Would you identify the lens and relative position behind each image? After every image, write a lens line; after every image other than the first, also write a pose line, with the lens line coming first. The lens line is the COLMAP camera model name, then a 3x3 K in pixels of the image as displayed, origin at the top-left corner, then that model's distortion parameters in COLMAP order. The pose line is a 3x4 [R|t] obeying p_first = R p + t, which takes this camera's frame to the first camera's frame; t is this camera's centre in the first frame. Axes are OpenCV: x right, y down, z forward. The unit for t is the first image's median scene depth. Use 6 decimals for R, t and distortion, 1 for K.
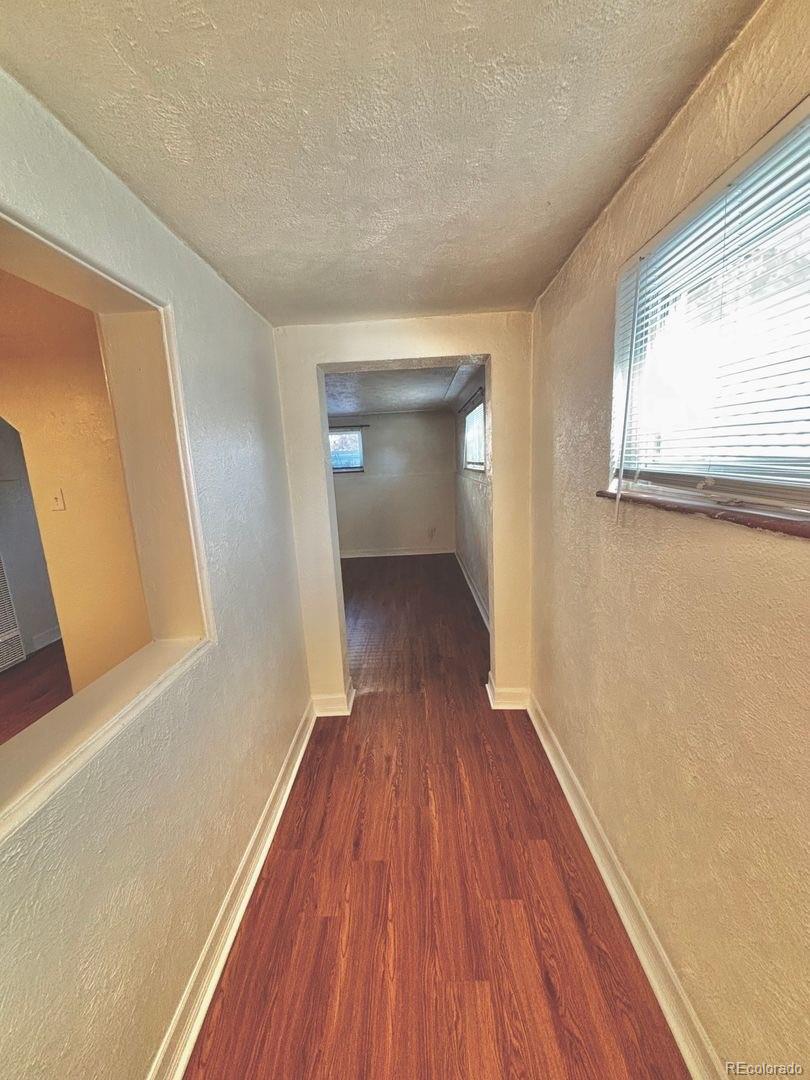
lens RADIAL K [[434.3, 0, 405.0], [0, 434.3, 540.0], [0, 0, 1]] dist [0.014474, -0.000491]
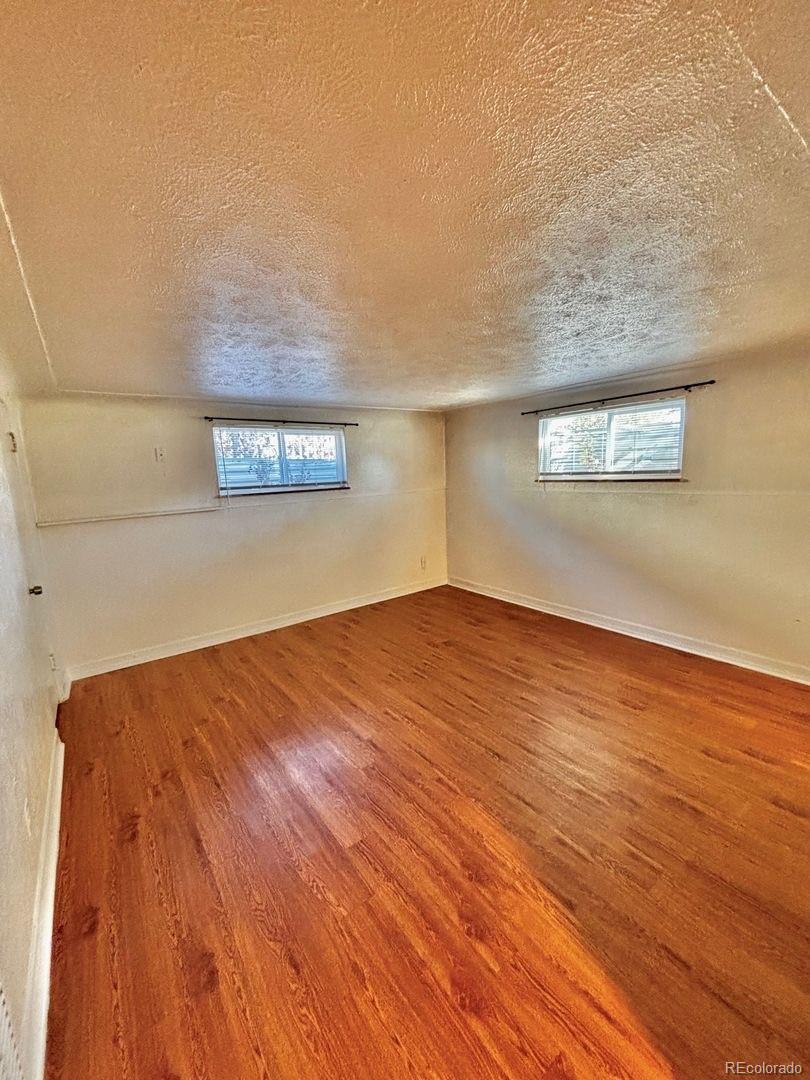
lens RADIAL K [[434.3, 0, 405.0], [0, 434.3, 540.0], [0, 0, 1]] dist [0.014474, -0.000491]
pose [[0.792960, -0.075302, 0.604602, -0.465750], [0.104600, 0.994425, -0.013334, -0.052562], [-0.600227, 0.073815, 0.796416, 0.378237]]
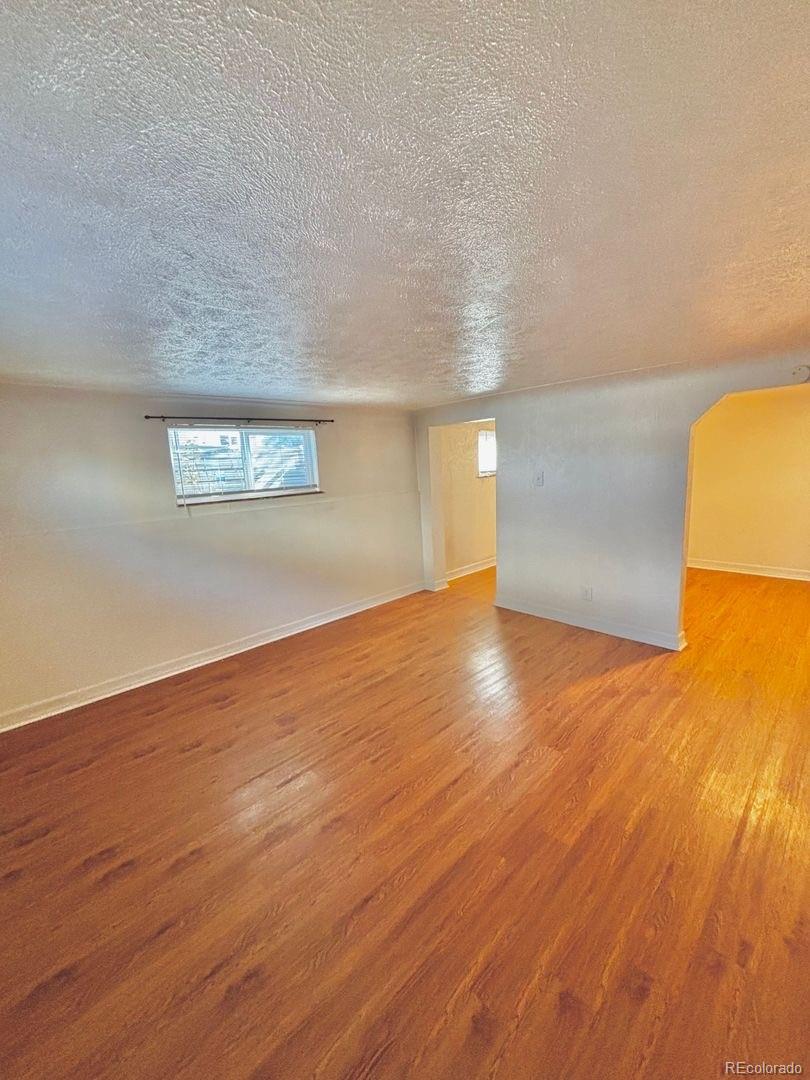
lens RADIAL K [[434.3, 0, 405.0], [0, 434.3, 540.0], [0, 0, 1]] dist [0.014474, -0.000491]
pose [[-0.691728, -0.034368, 0.721340, -0.463303], [0.219073, 0.941810, 0.254953, -0.168078], [-0.688127, 0.334384, -0.643947, 0.955101]]
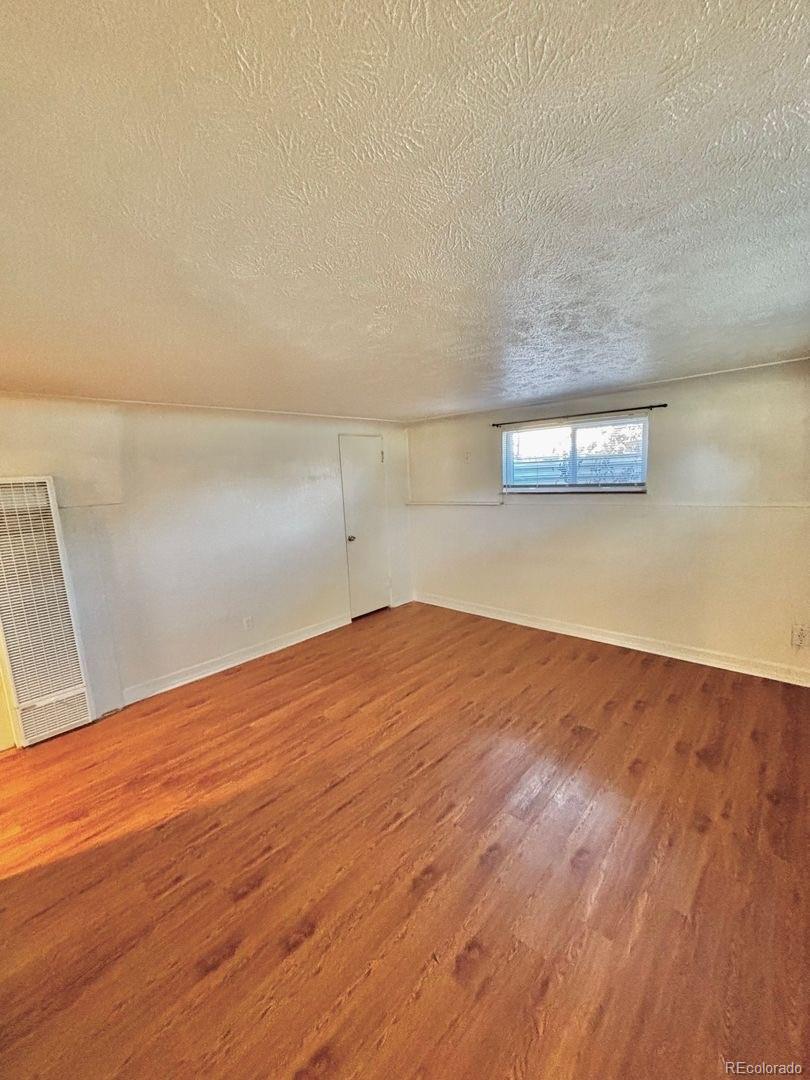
lens RADIAL K [[434.3, 0, 405.0], [0, 434.3, 540.0], [0, 0, 1]] dist [0.014474, -0.000491]
pose [[0.743297, 0.122701, -0.657613, 0.045978], [-0.110978, 0.992031, 0.059660, -0.098588], [0.659692, 0.028636, 0.750990, 0.398811]]
